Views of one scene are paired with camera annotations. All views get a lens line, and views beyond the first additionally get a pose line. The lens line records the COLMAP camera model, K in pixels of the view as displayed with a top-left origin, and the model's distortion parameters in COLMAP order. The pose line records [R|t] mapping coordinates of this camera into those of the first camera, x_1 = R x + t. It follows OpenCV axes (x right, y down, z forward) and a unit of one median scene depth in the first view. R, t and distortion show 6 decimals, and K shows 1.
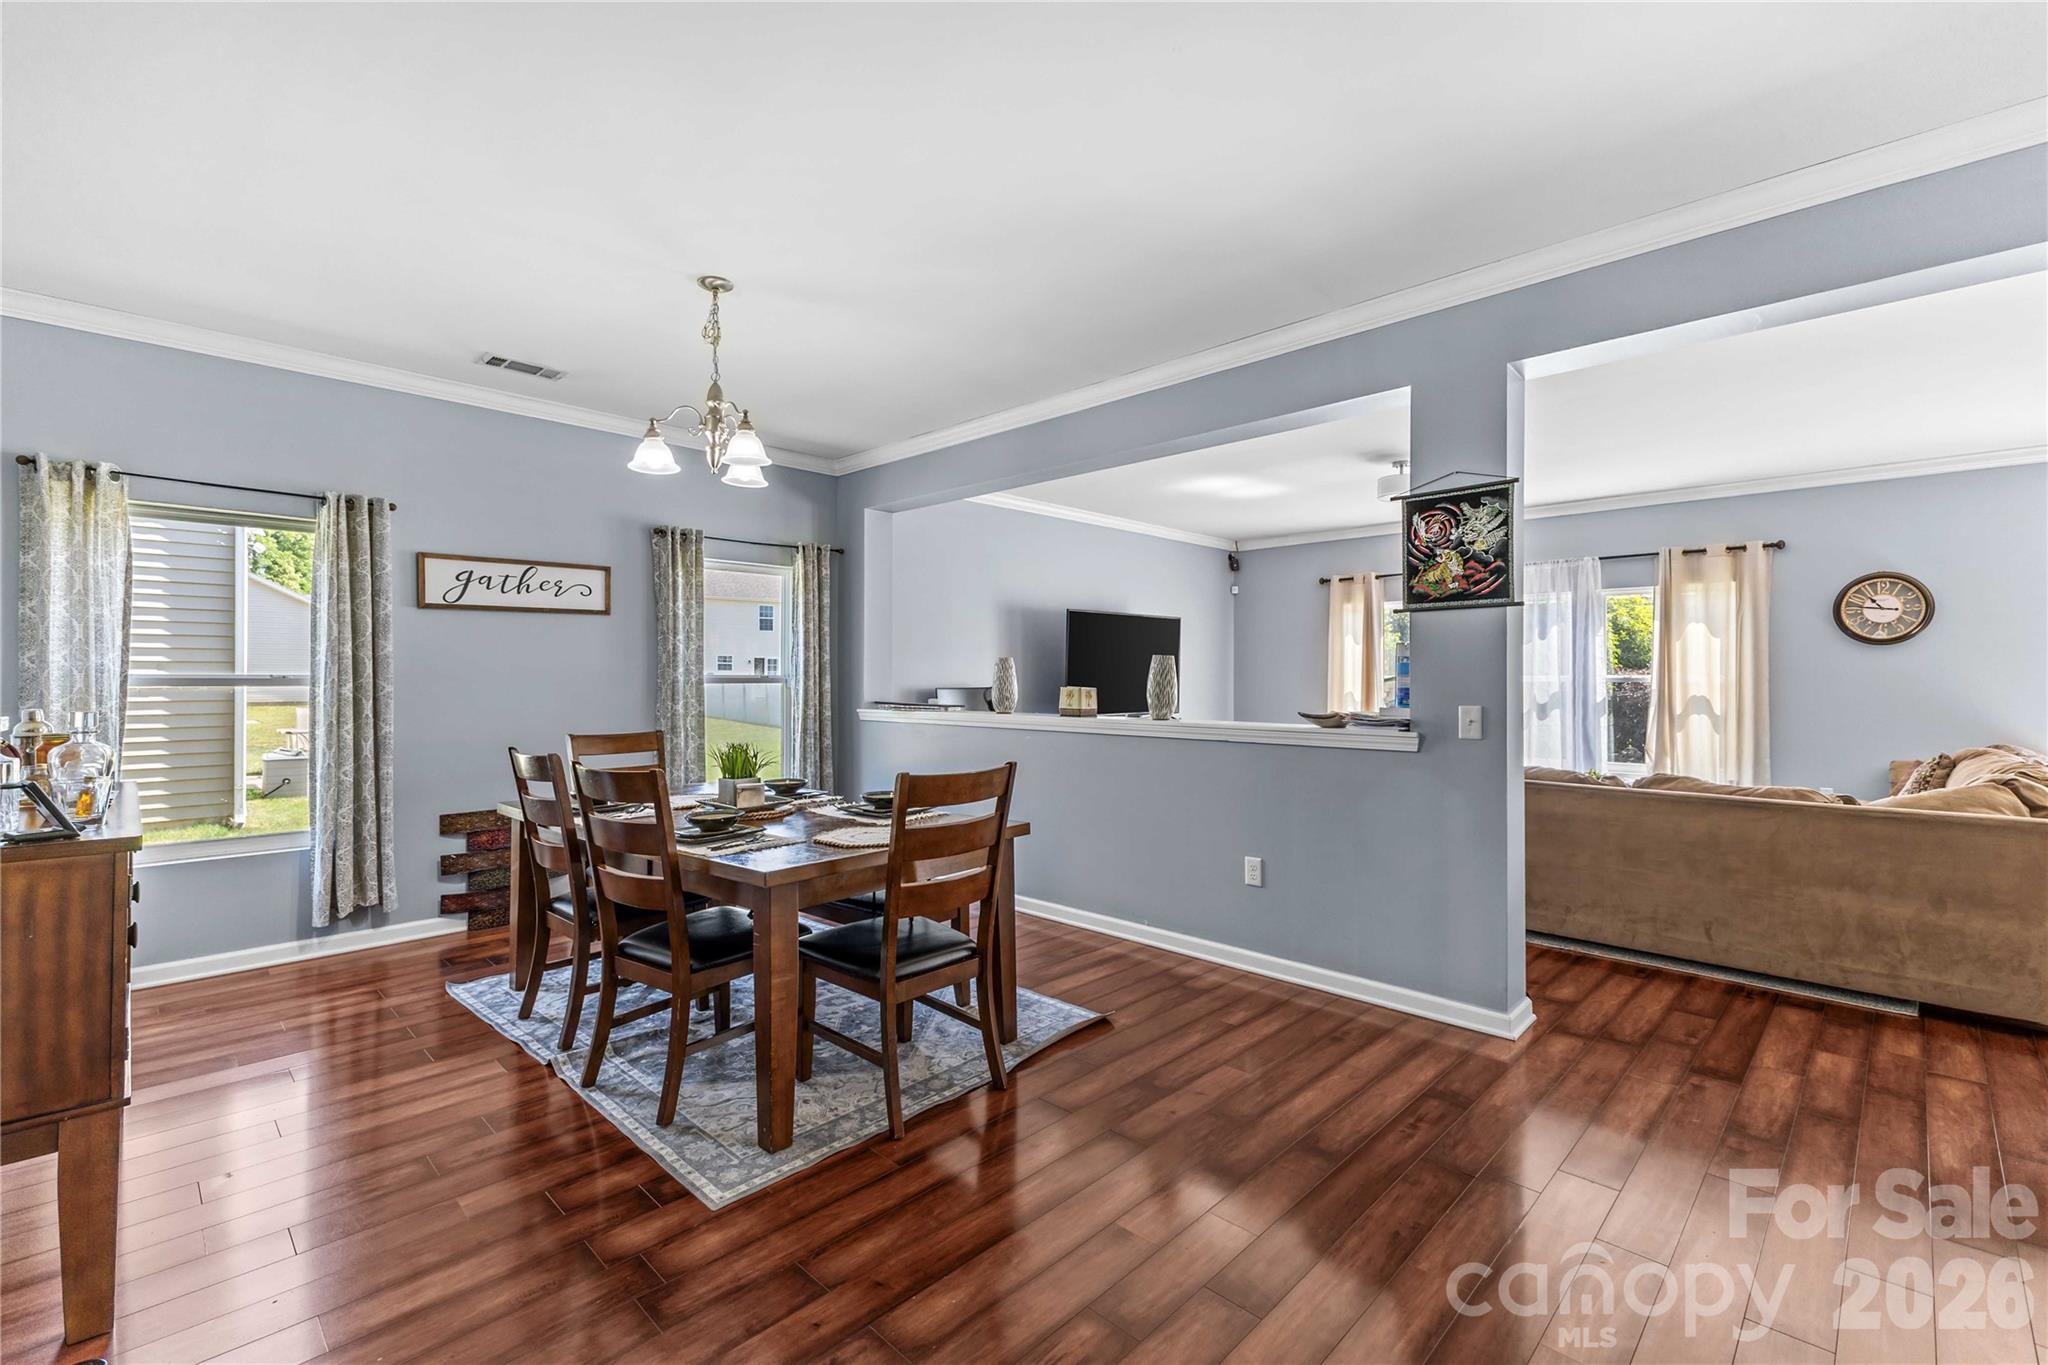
lens RADIAL K [[887.4, 0, 1014.8], [0, 887.4, 676.4], [0, 0, 1]] dist [0.012925, -0.000213]
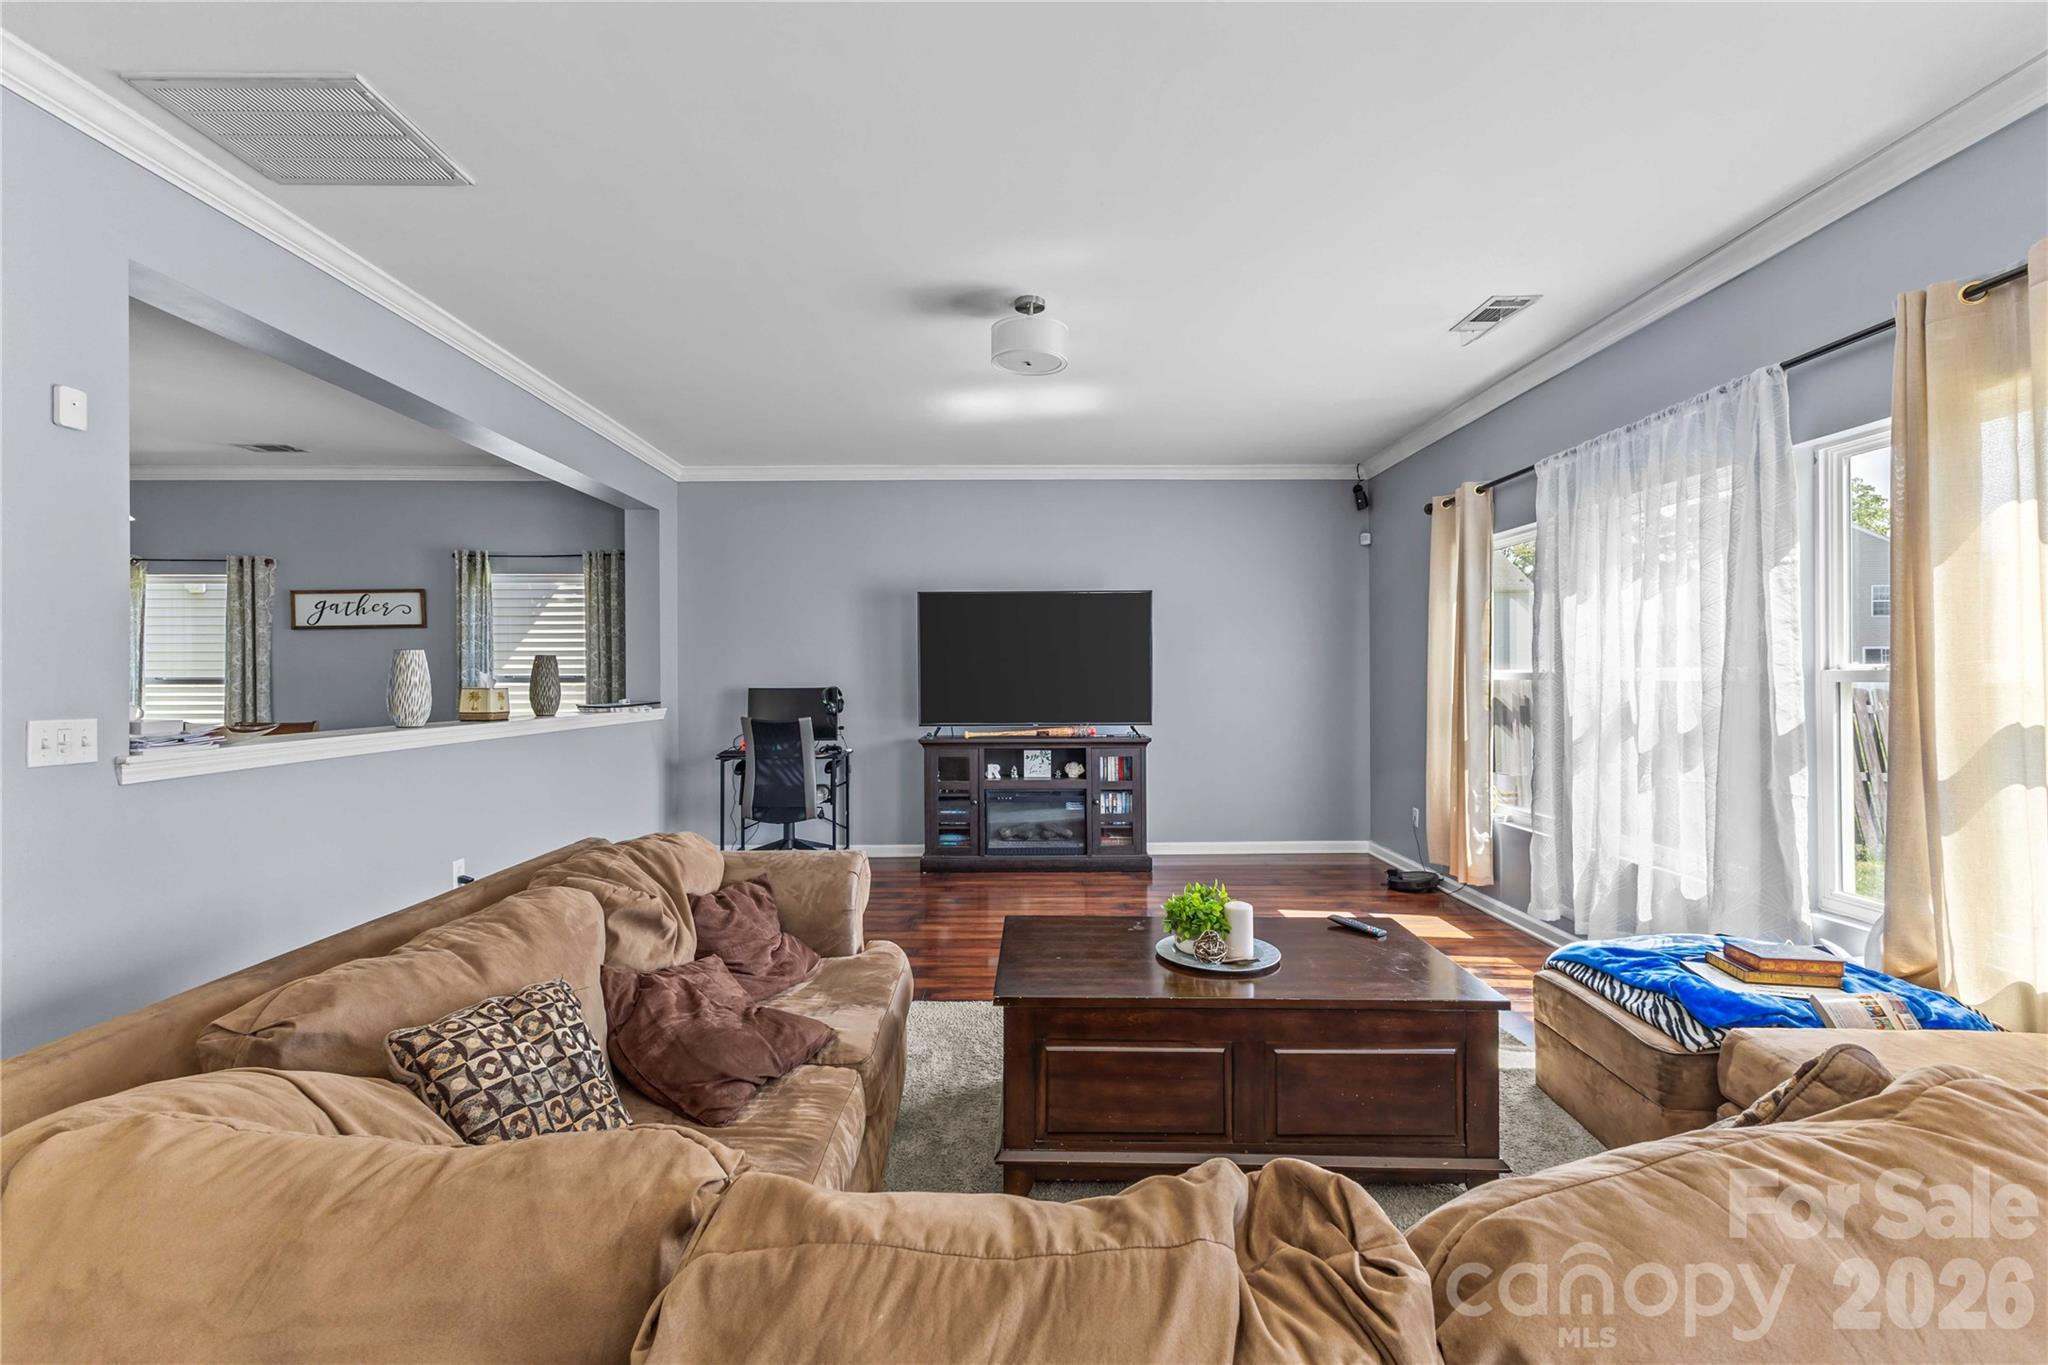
lens RADIAL K [[887.4, 0, 1014.8], [0, 887.4, 676.4], [0, 0, 1]] dist [0.012925, -0.000213]
pose [[0.705107, -0.002350, -0.709097, 0.940335], [0.003851, 0.999992, 0.000516, 0.001409], [0.709090, -0.003095, 0.705111, 0.656354]]
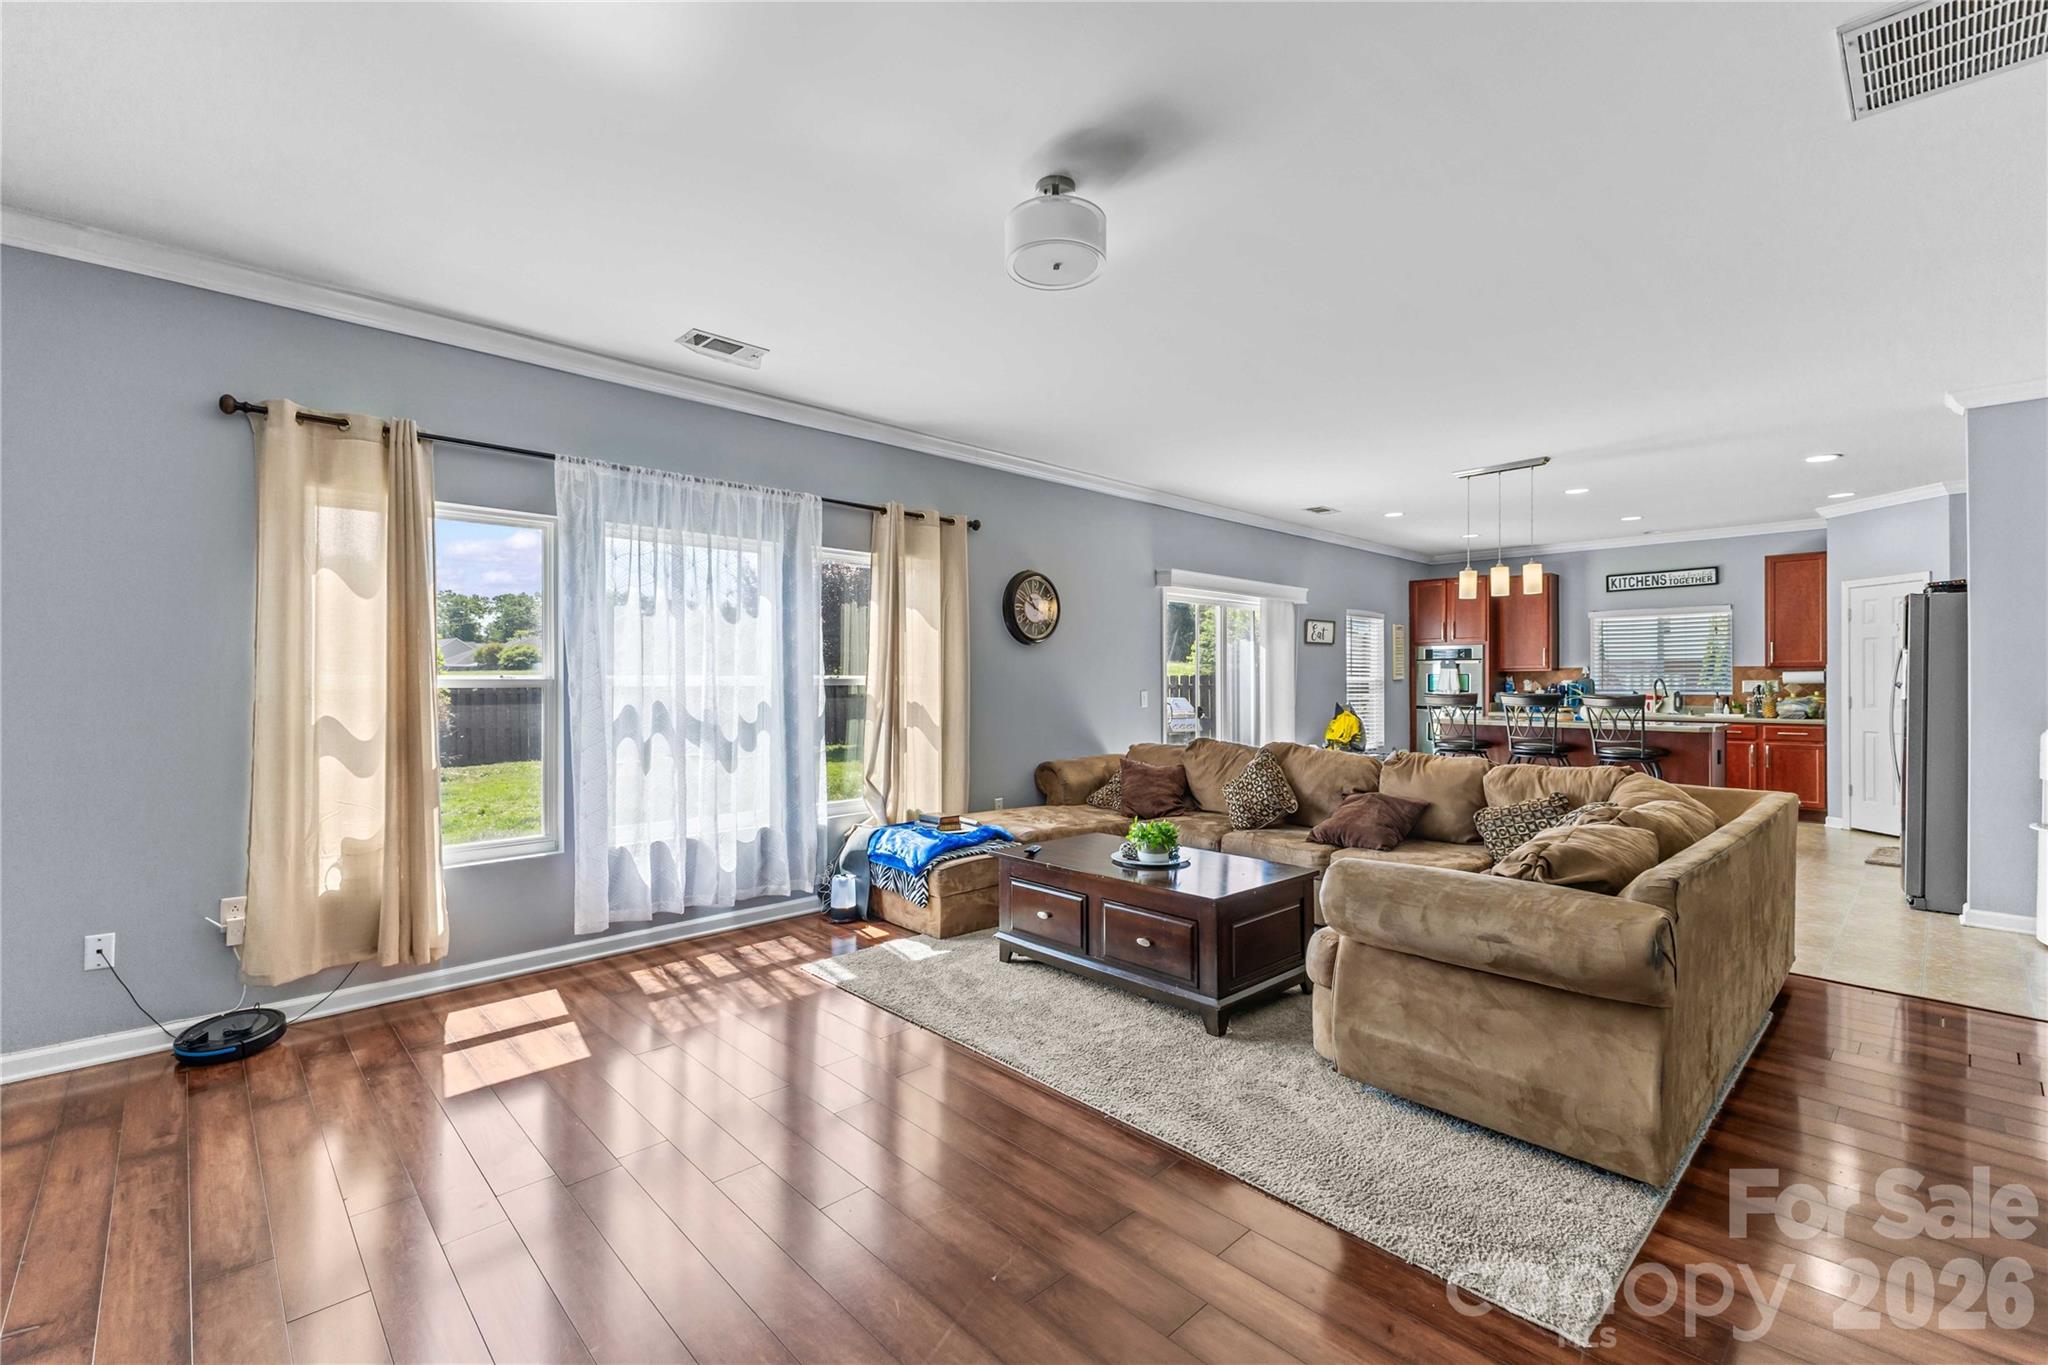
lens RADIAL K [[887.4, 0, 1014.8], [0, 887.4, 676.4], [0, 0, 1]] dist [0.012925, -0.000213]
pose [[0.036976, -0.001380, 0.999315, 0.008684], [-0.003943, 0.999991, 0.001527, -0.004782], [-0.999308, -0.003997, 0.036971, 1.123688]]
